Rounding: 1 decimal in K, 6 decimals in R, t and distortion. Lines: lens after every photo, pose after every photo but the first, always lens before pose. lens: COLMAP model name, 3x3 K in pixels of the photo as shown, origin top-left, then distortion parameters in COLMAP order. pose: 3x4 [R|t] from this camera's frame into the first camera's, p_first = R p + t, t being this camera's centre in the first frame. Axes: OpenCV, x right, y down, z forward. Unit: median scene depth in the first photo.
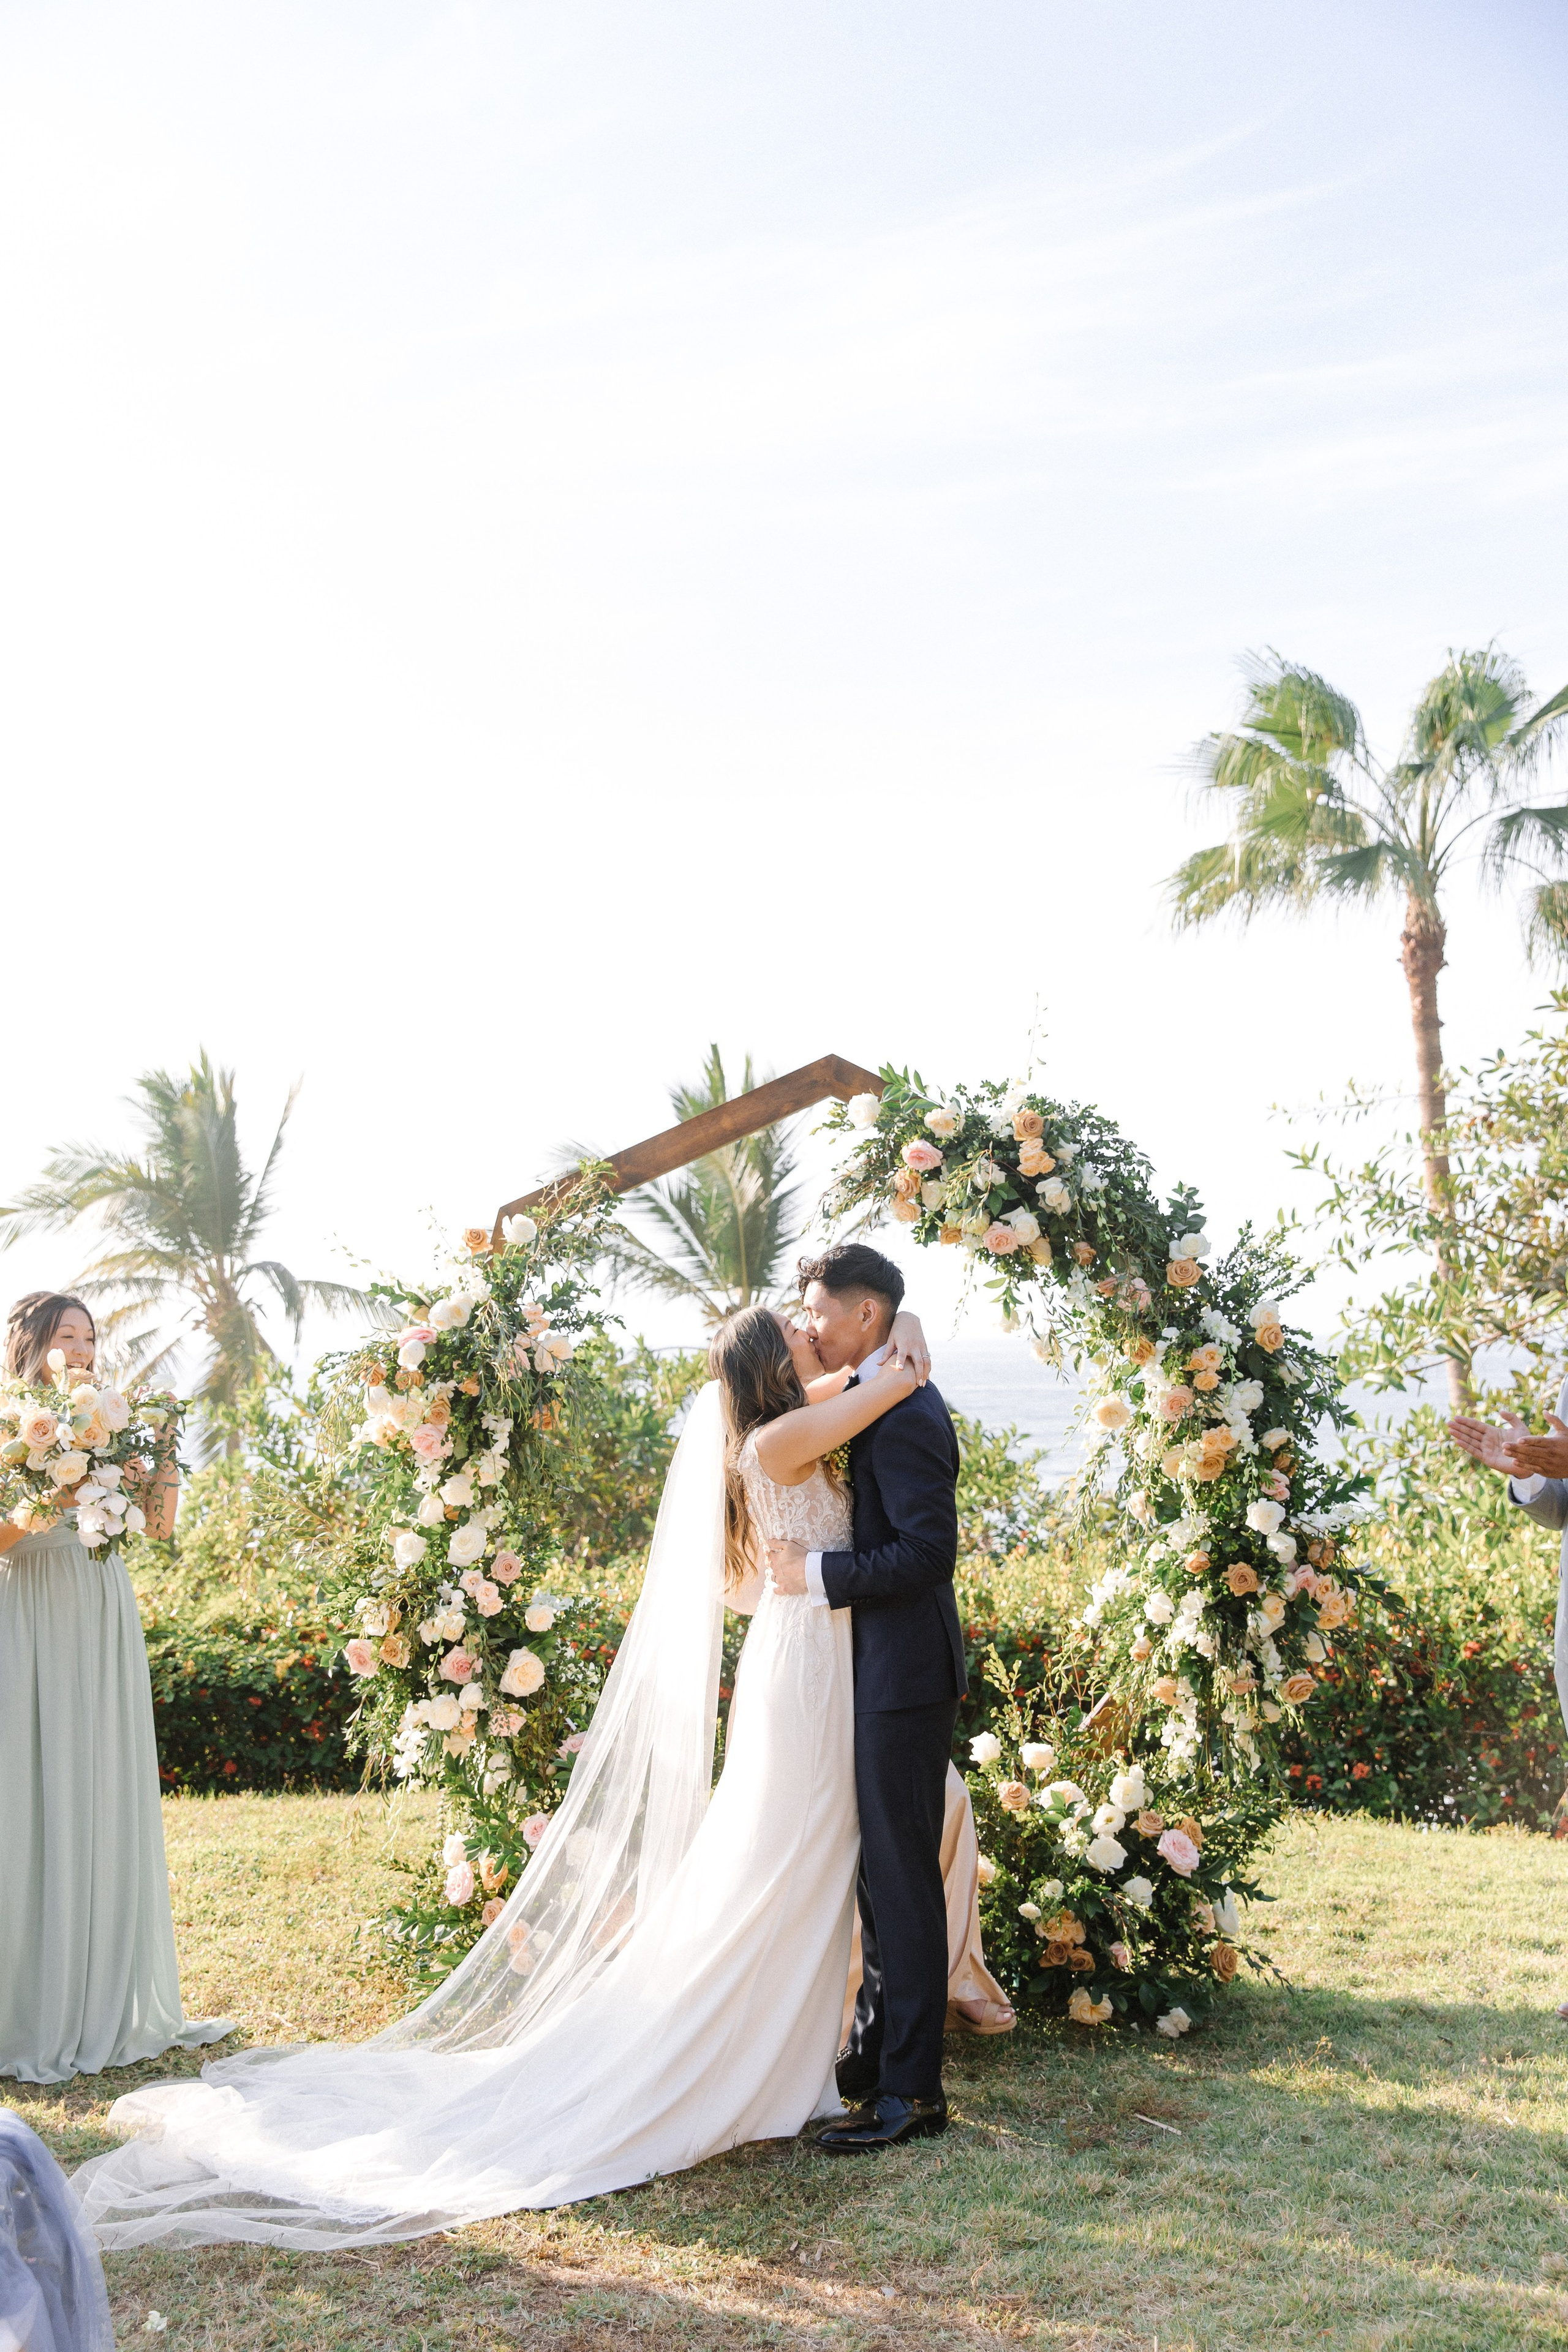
lens RADIAL K [[2429.5, 0, 742.1], [0, 2429.5, 1215.9], [0, 0, 1]] dist [0.099425, -0.014812]
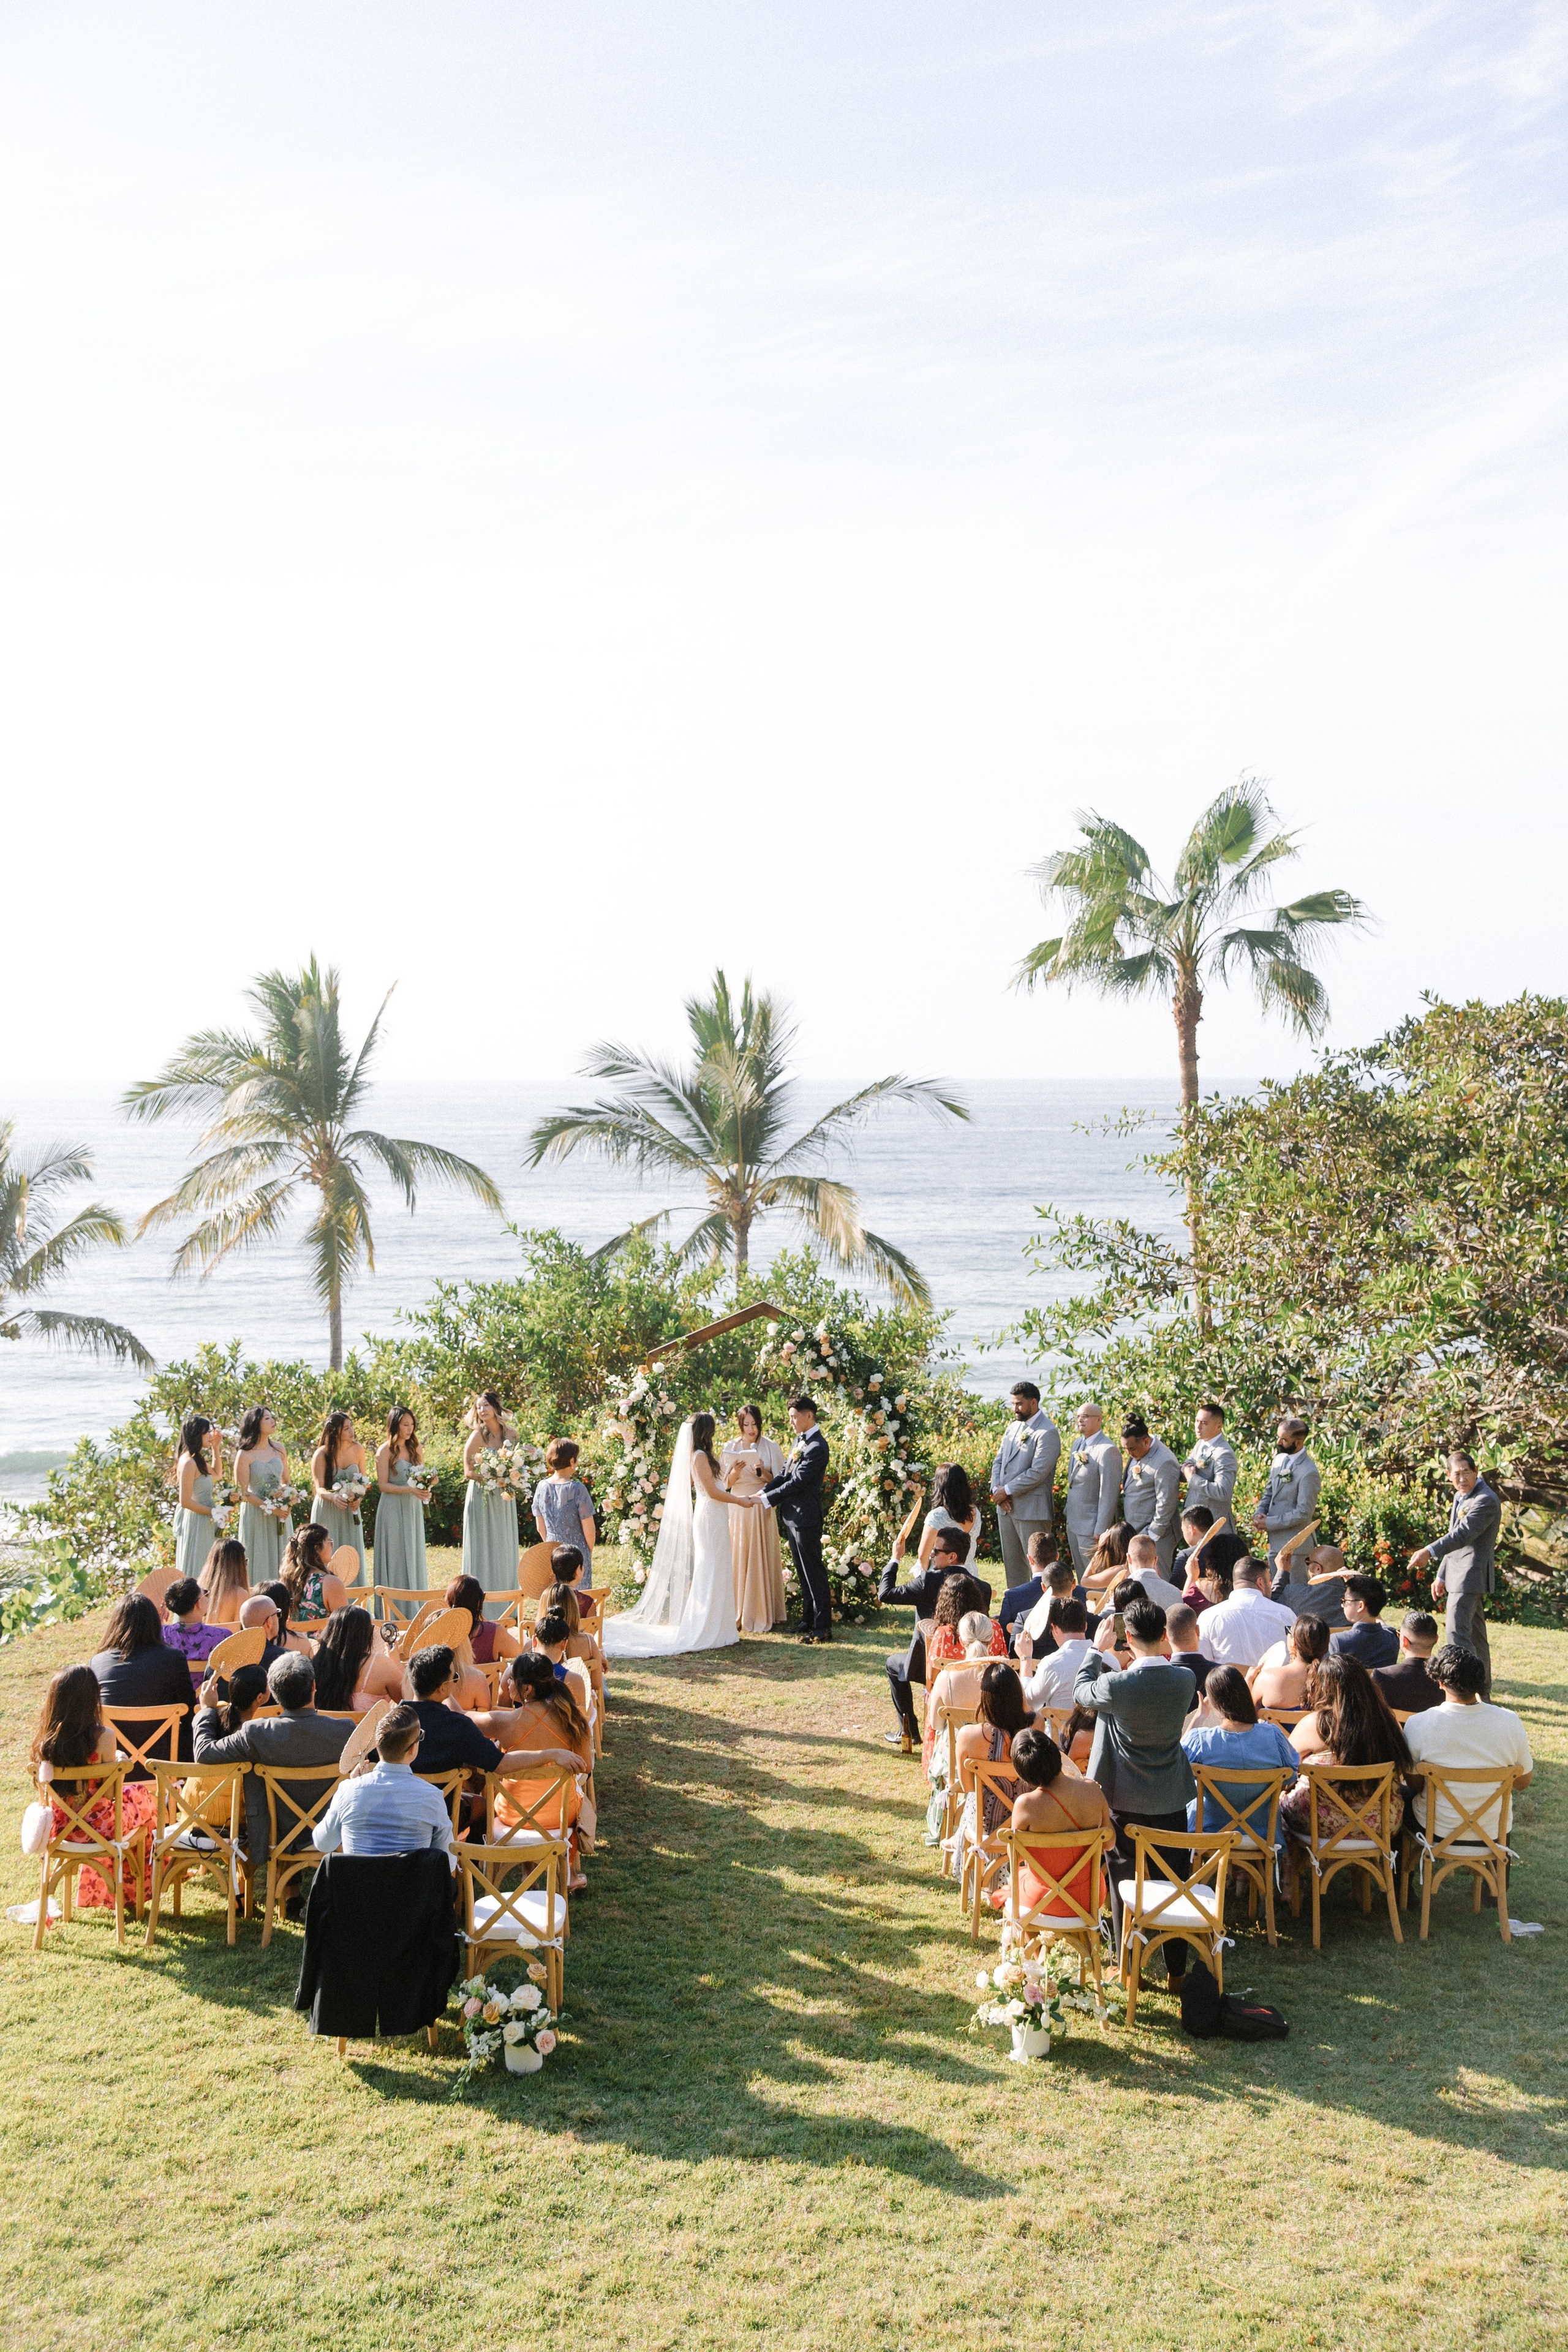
lens RADIAL K [[2509.7, 0, 784.0], [0, 2509.7, 1176.0], [0, 0, 1]] dist [0.000556, -0.000448]
pose [[0.999708, 0.016989, 0.017177, 0.007556], [-0.018379, 0.996271, 0.084303, -0.502275], [-0.015681, -0.084594, 0.996292, -2.117496]]
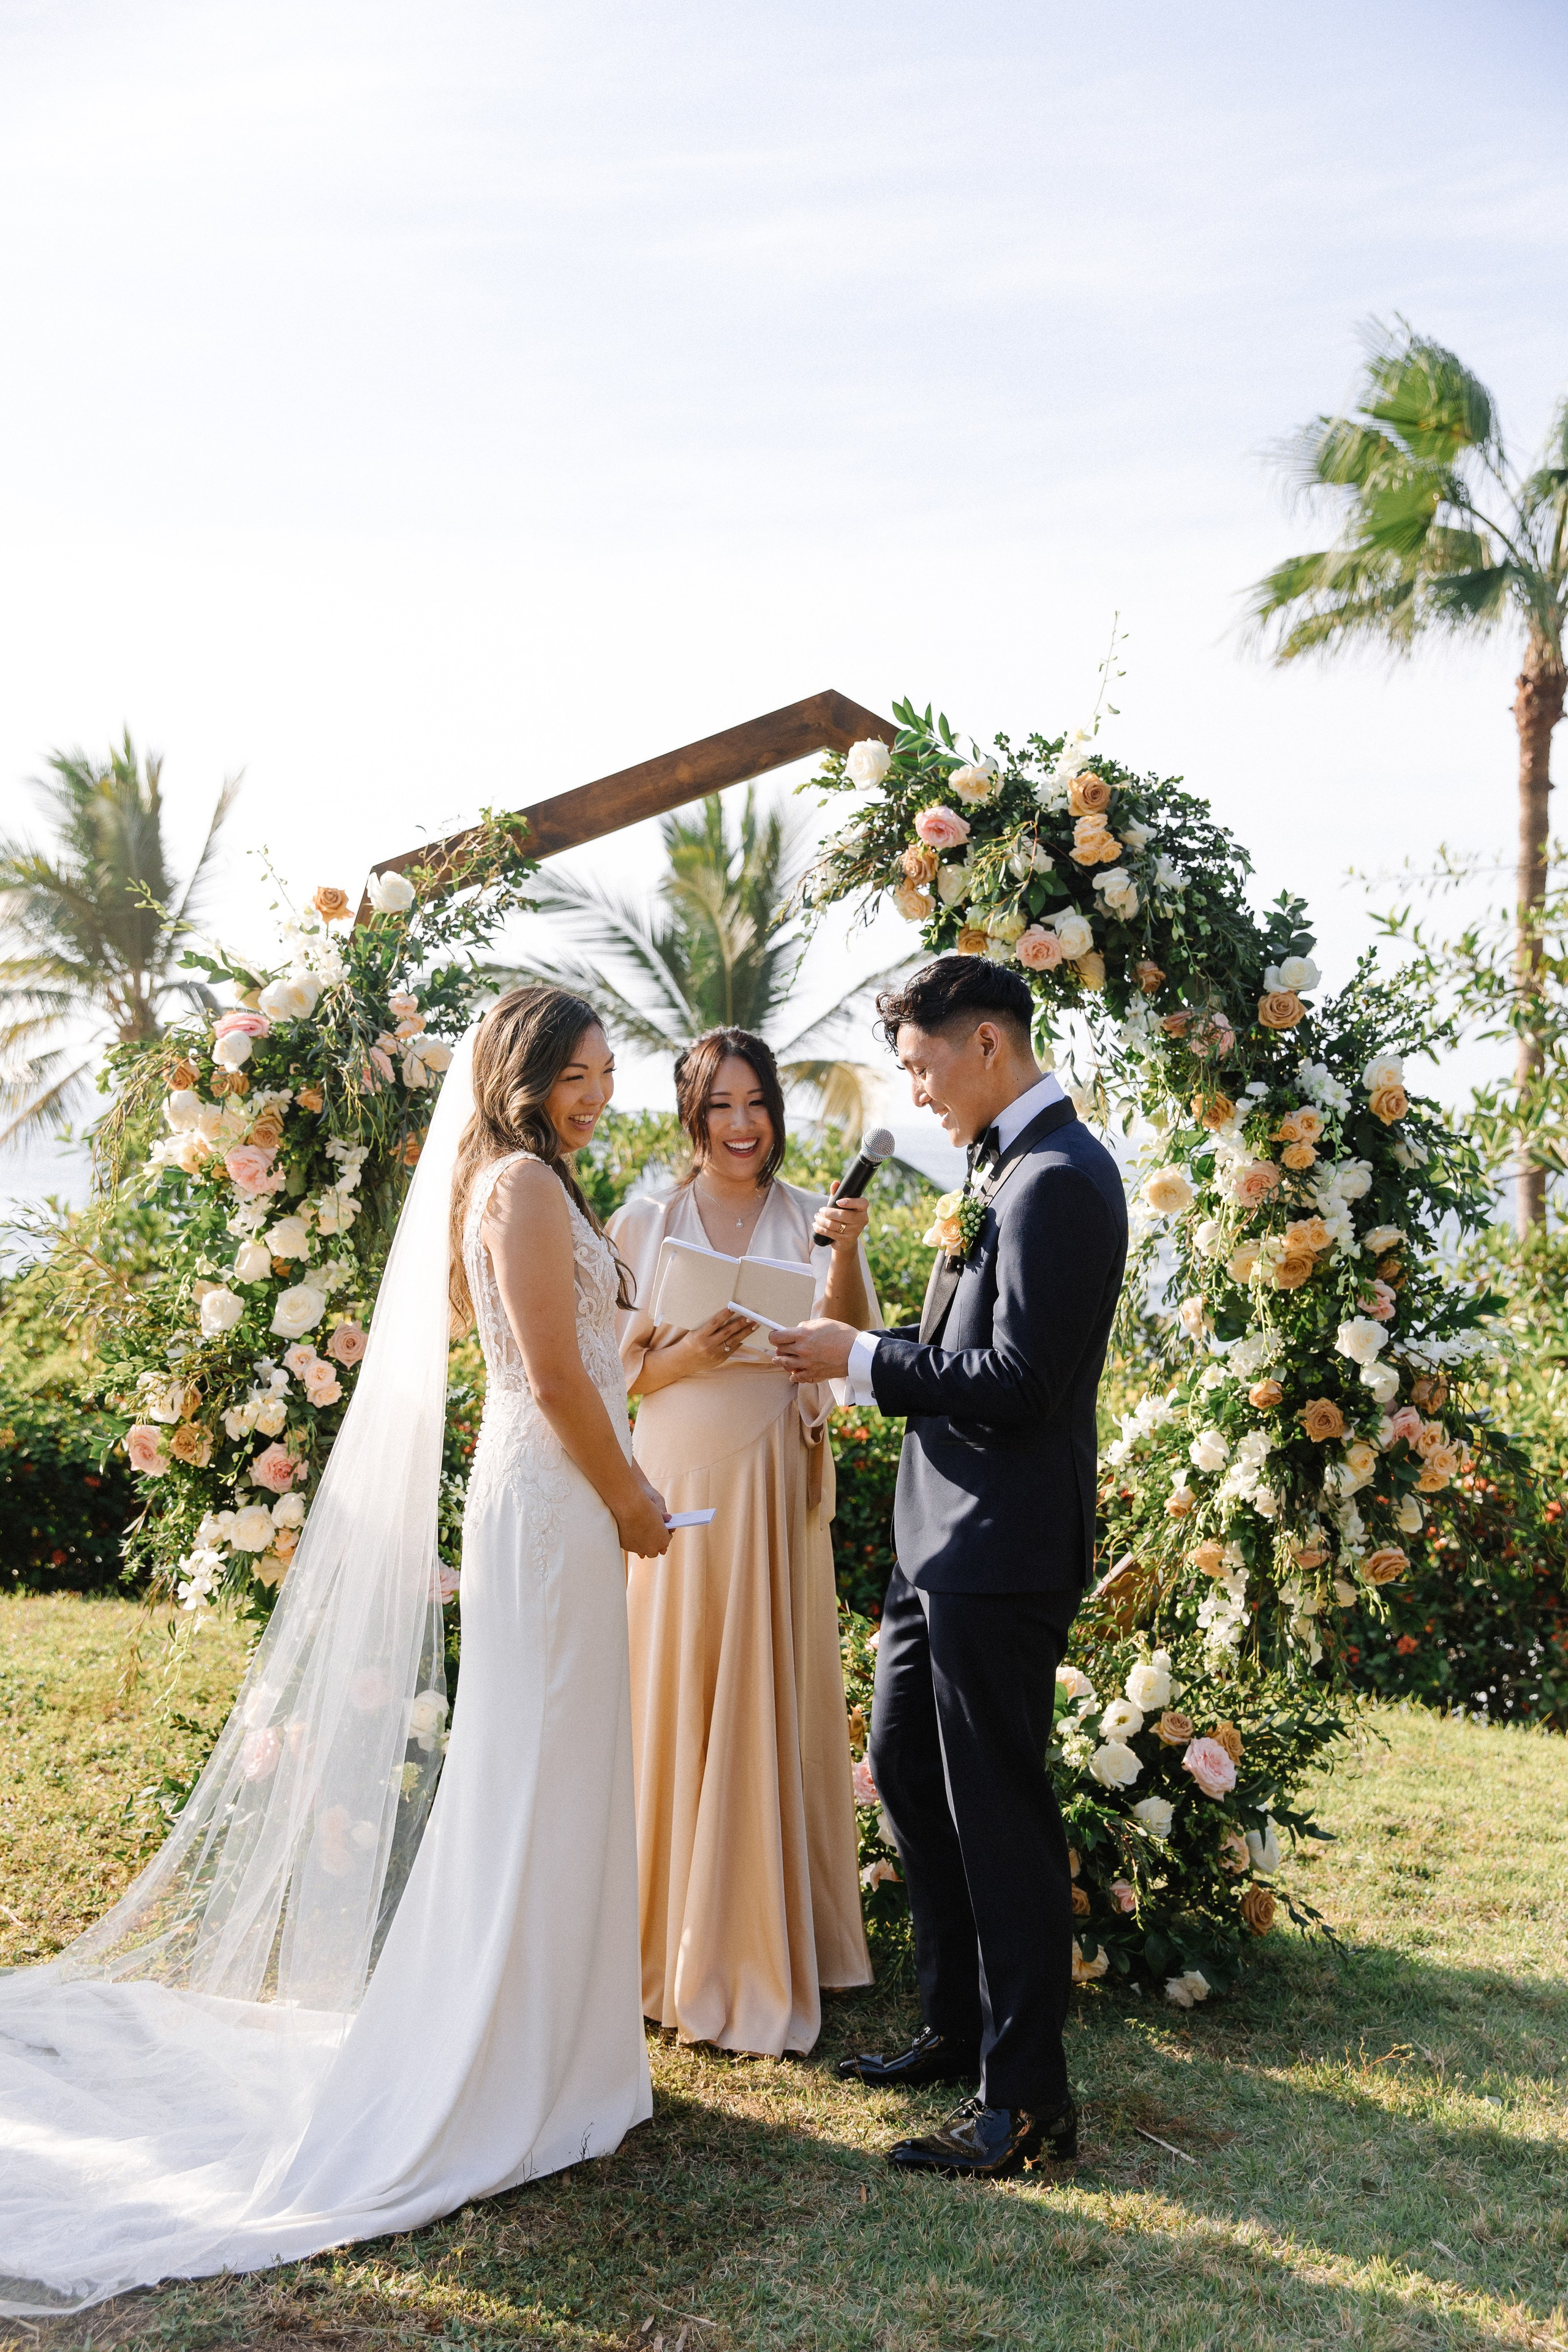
lens RADIAL K [[2650.6, 0, 779.6], [0, 2650.6, 1244.3], [0, 0, 1]] dist [0.156537, 0.004739]
pose [[0.997648, 0.064805, 0.022328, 0.014926], [-0.066703, 0.992885, 0.098638, 0.023968], [-0.015777, -0.099895, 0.994873, 0.184005]]
